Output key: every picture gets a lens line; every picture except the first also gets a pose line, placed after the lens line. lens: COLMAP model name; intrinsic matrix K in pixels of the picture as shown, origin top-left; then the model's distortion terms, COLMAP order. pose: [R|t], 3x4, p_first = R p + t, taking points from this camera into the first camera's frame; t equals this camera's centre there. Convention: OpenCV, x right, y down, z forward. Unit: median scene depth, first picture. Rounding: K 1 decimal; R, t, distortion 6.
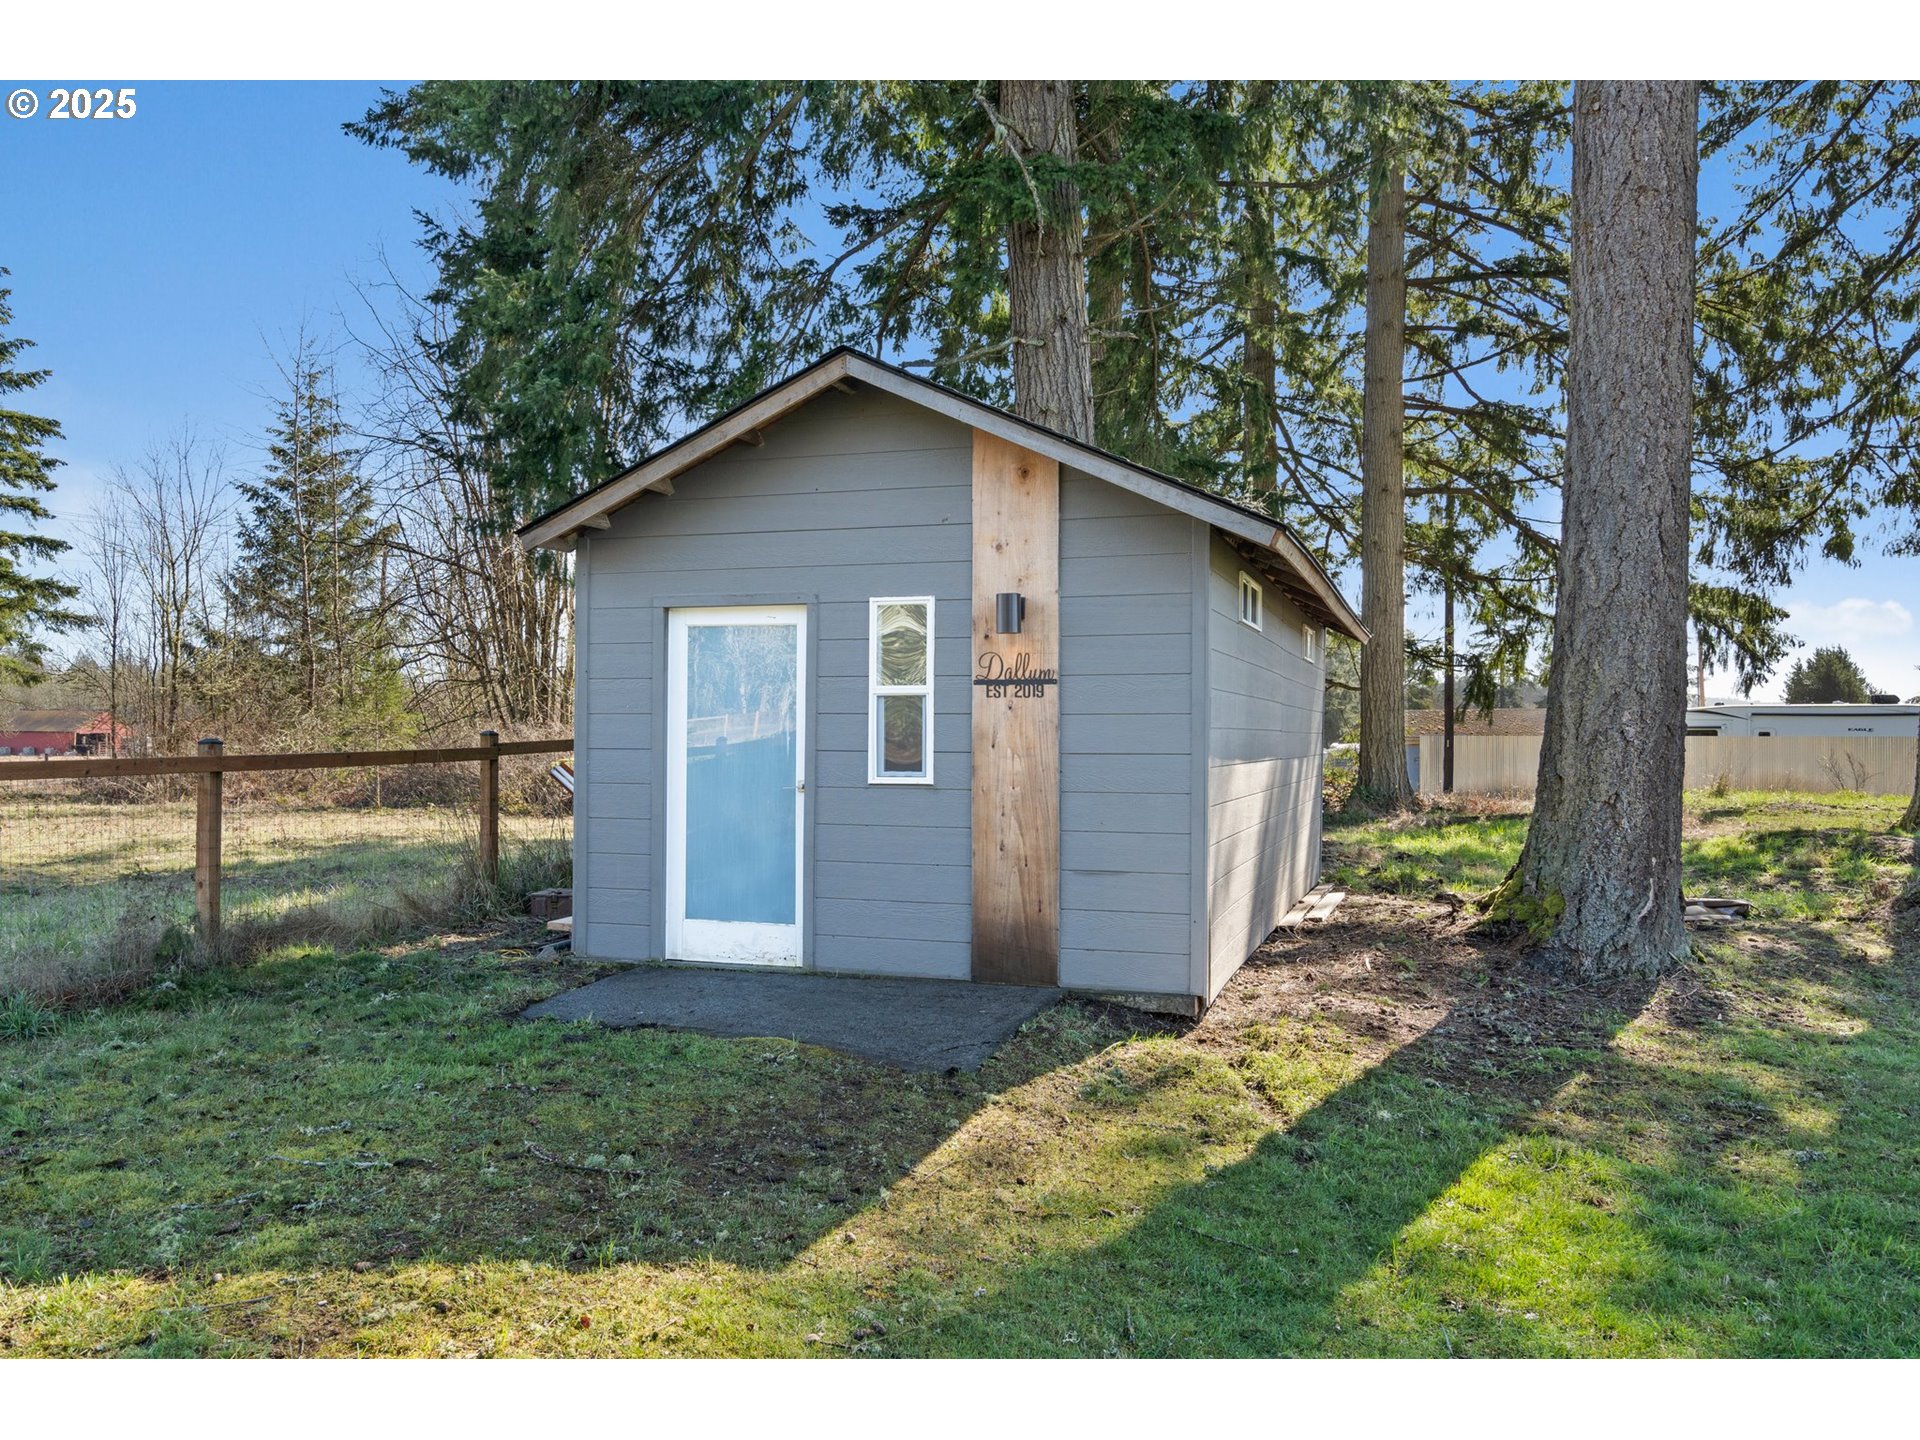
lens RADIAL K [[1496.3, 0, 960.0], [0, 1496.3, 720.0], [0, 0, 1]] dist [0.005205, 0.005363]
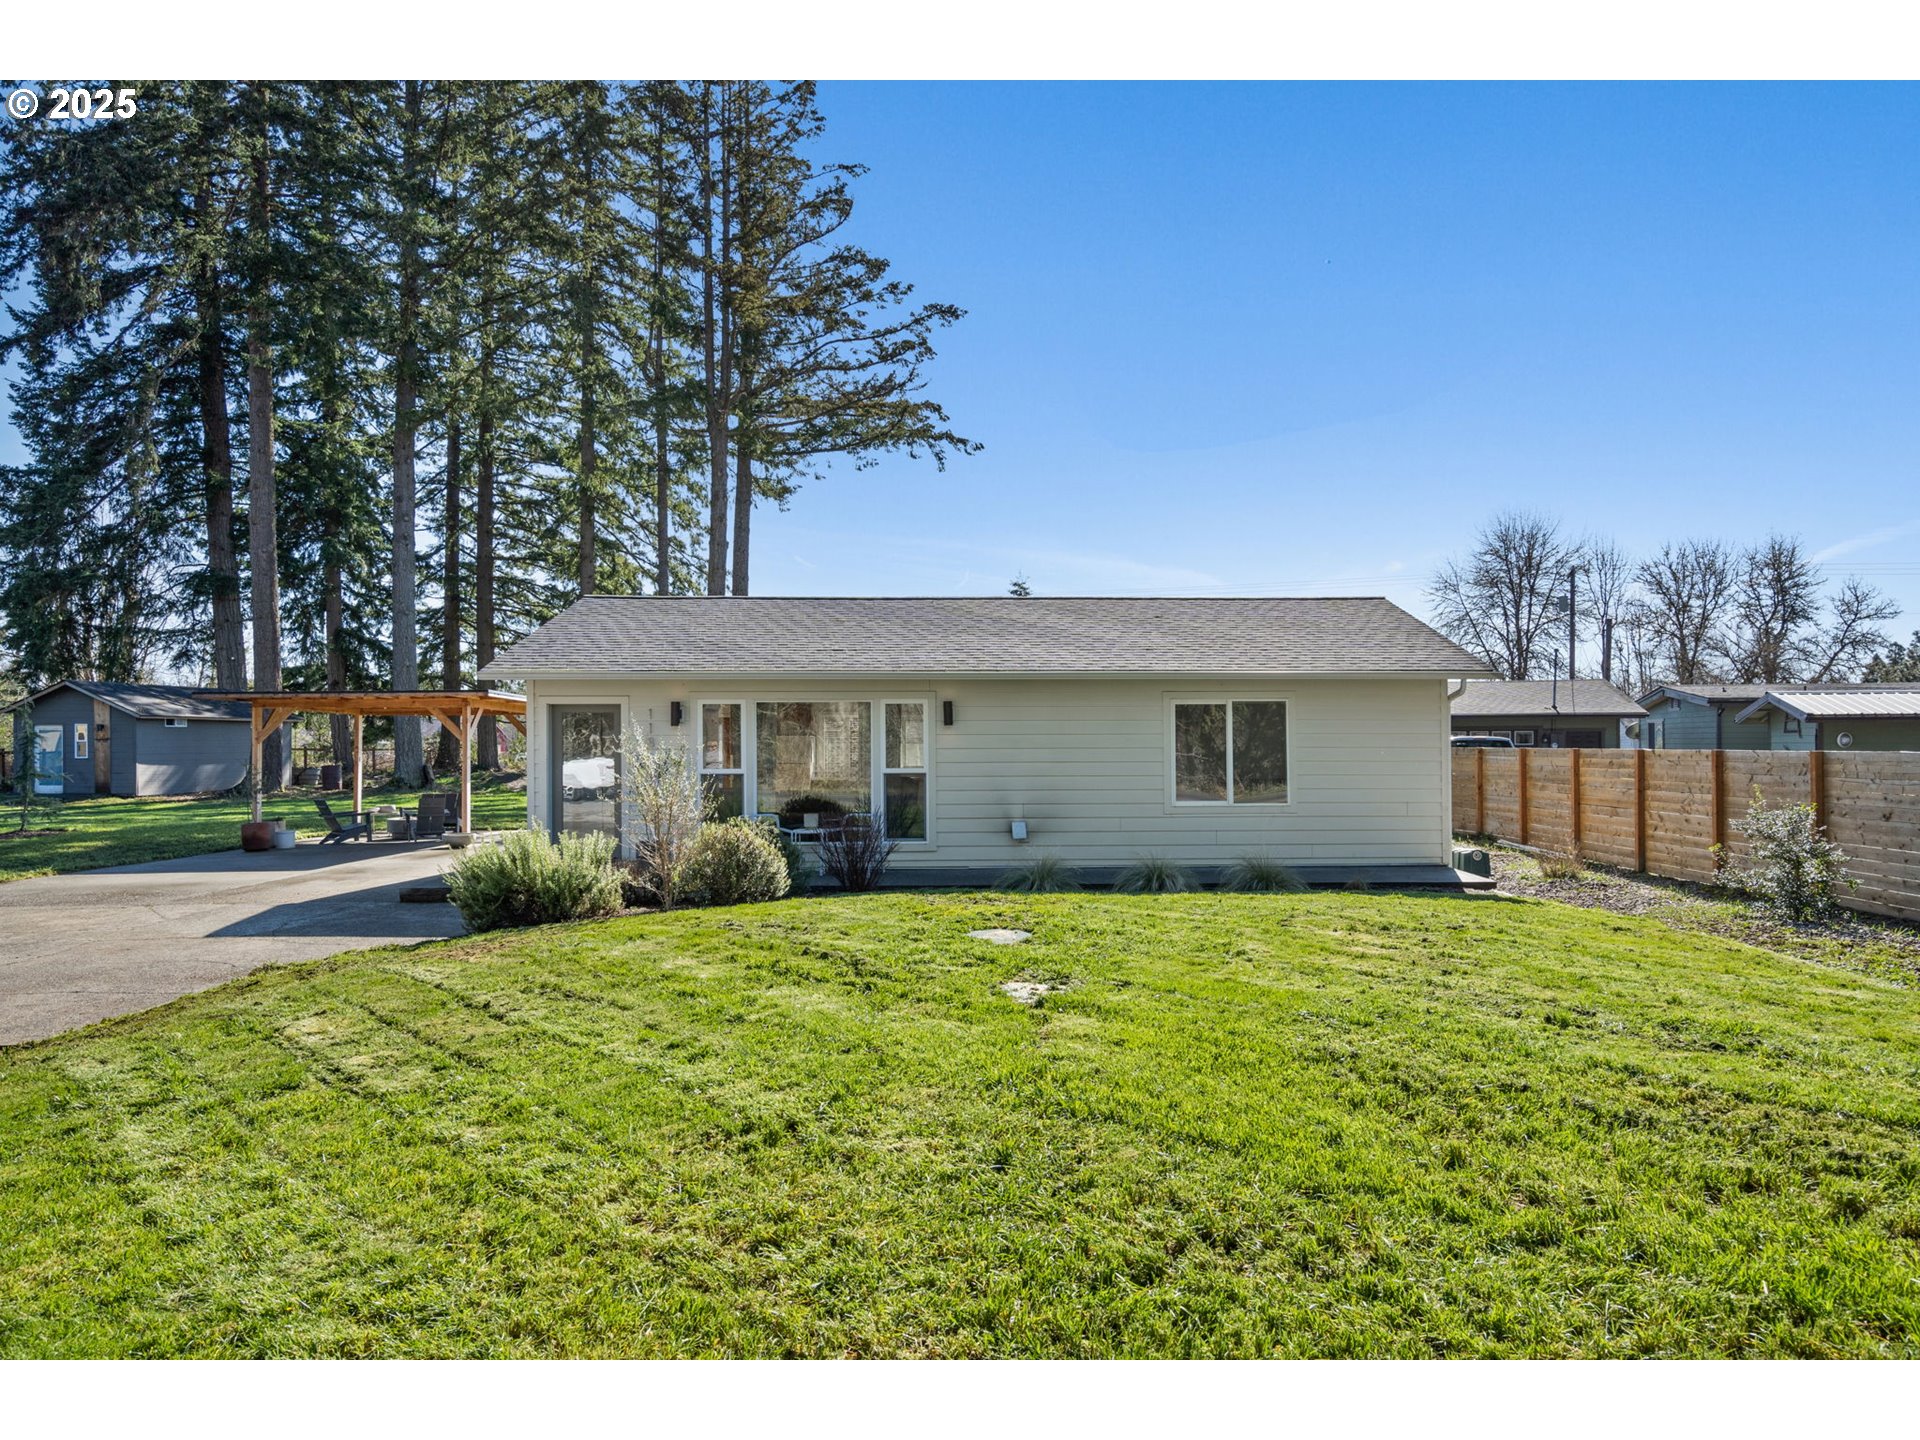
lens RADIAL K [[1224.2, 0, 998.0], [0, 1224.2, 738.4], [0, 0, 1]] dist [0.020197, 0.000477]
pose [[0.959998, -0.005100, 0.279959, 0.399975], [0.001726, 0.999923, 0.012295, -0.016430], [-0.280000, -0.011320, 0.959933, -0.893795]]
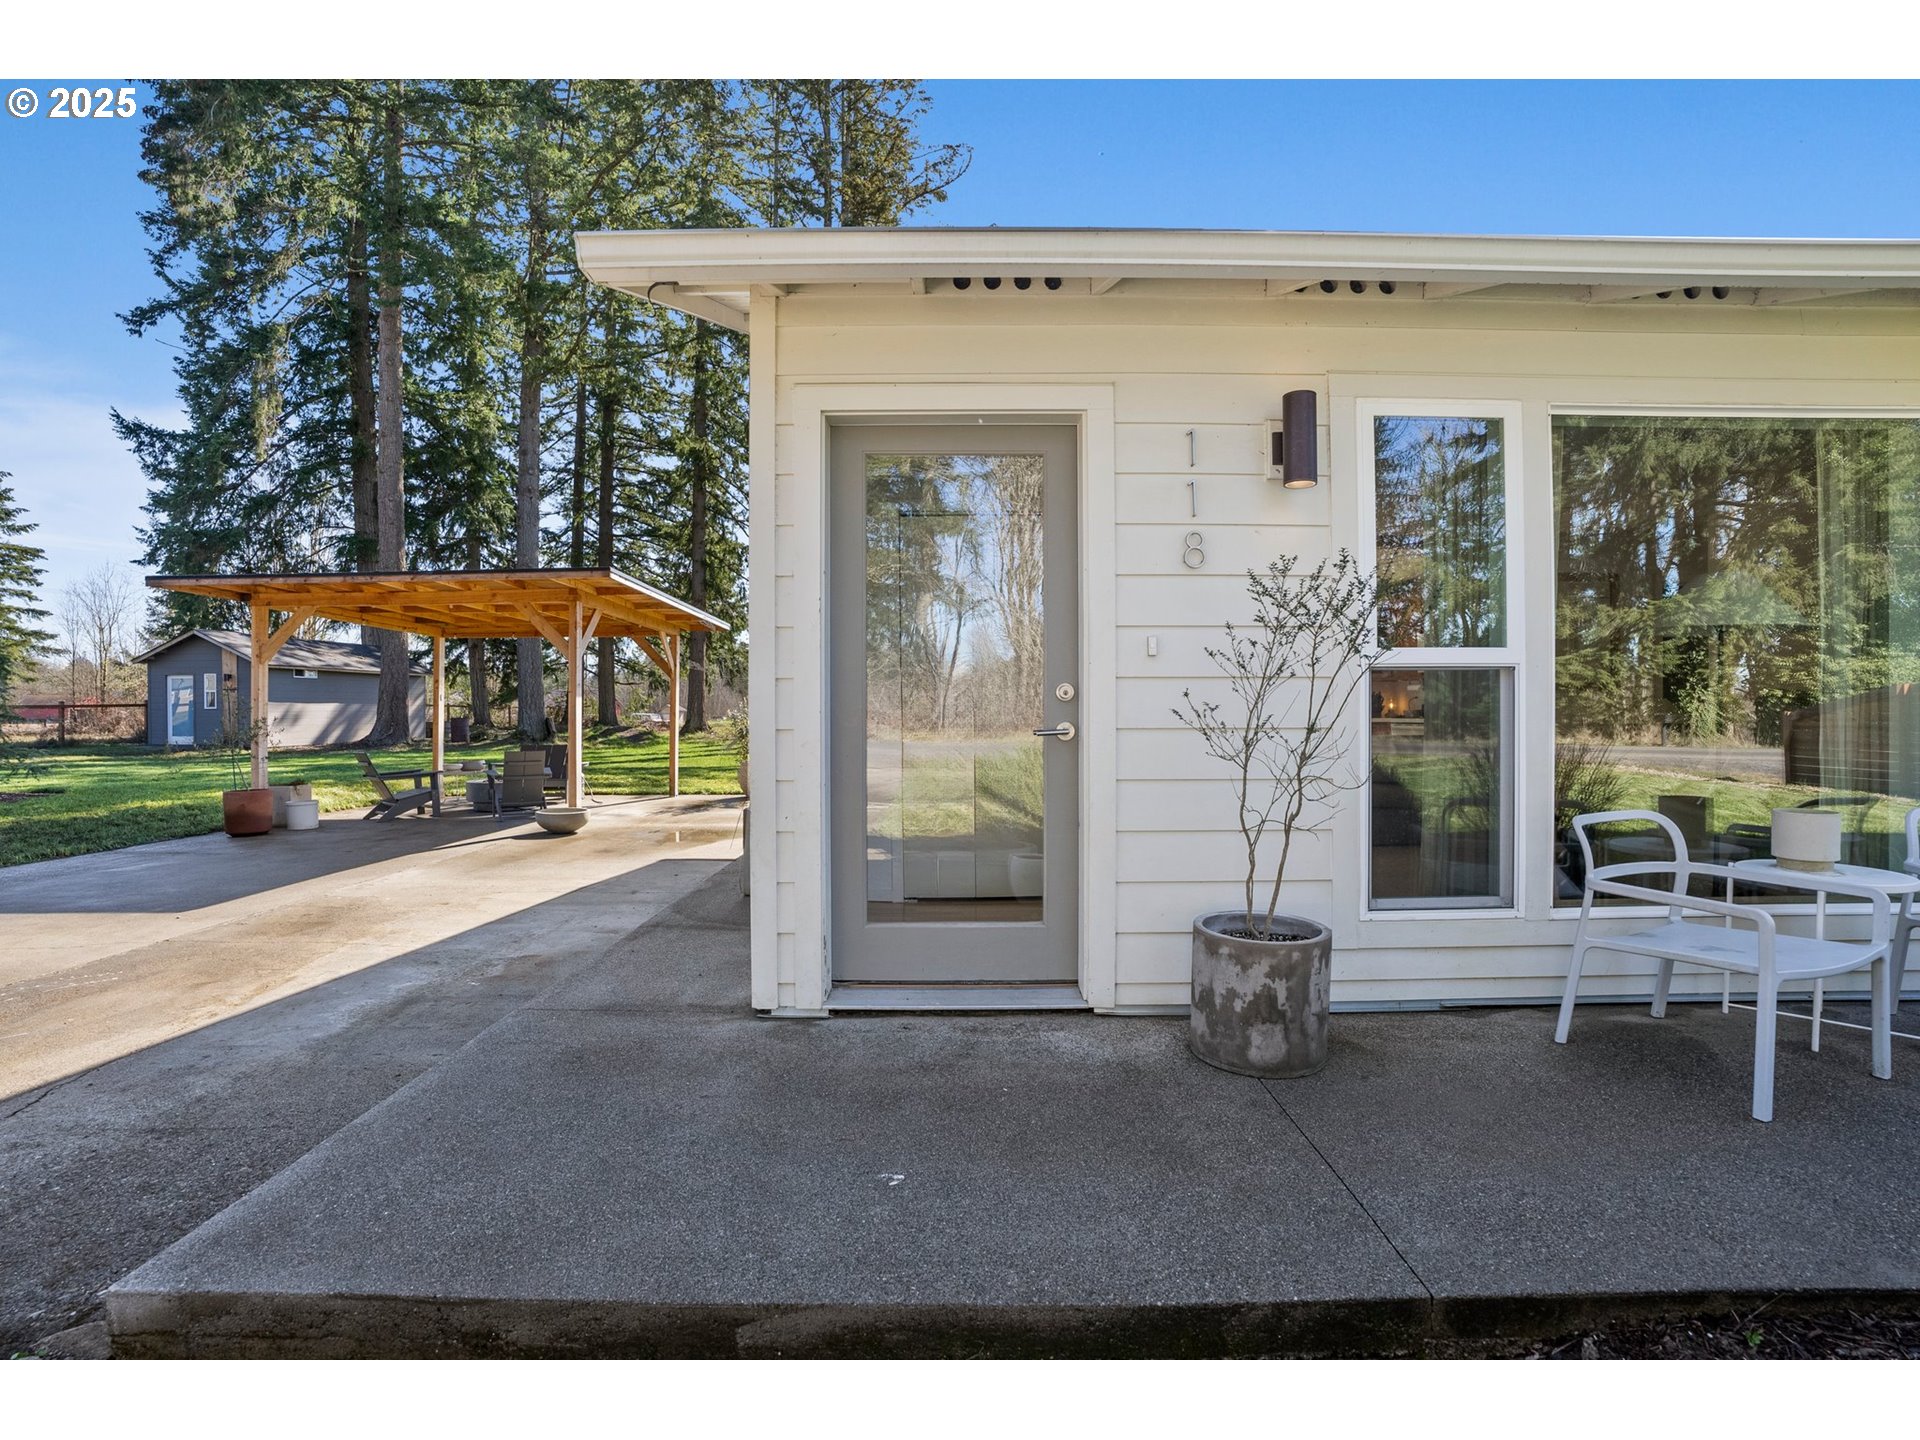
lens RADIAL K [[896.9, 0, 960.0], [0, 896.9, 720.0], [0, 0, 1]] dist [-0.071194, 0.025628]
pose [[0.964558, -0.010396, 0.263666, 0.363656], [0.003376, 0.999628, 0.027065, 0.001817], [-0.263849, -0.025216, 0.964234, -0.561346]]
